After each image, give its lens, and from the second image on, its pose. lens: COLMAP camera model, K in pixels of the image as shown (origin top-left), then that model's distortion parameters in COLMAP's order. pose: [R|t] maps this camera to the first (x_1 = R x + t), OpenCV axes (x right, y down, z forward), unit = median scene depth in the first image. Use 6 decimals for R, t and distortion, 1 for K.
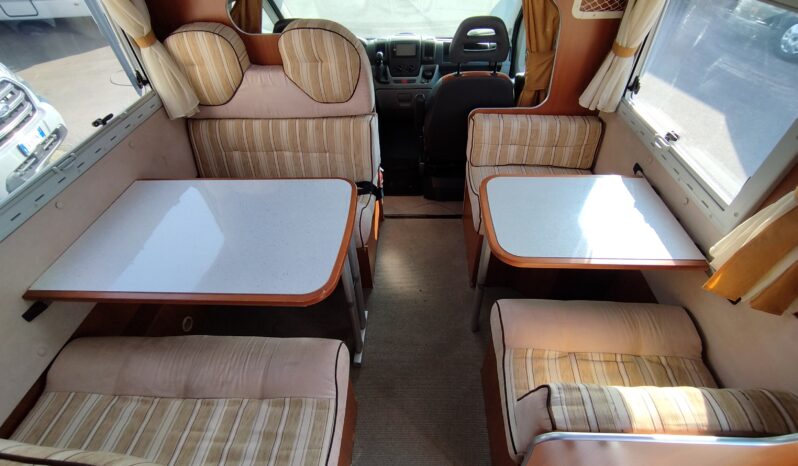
lens RADIAL K [[363.5, 0, 401.8], [0, 363.5, 234.1], [0, 0, 1]] dist [0.000037, 0.001019]
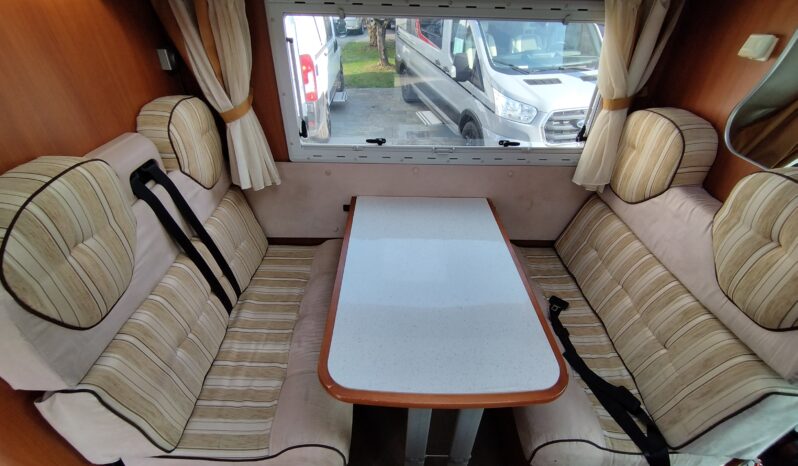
lens RADIAL K [[363.5, 0, 401.8], [0, 363.5, 234.1], [0, 0, 1]] dist [0.000037, 0.001019]
pose [[0.058153, 0.600109, -0.797802, 0.138626], [-0.706579, 0.589294, 0.391764, -0.279934], [0.705241, 0.540928, 0.458294, 0.341511]]
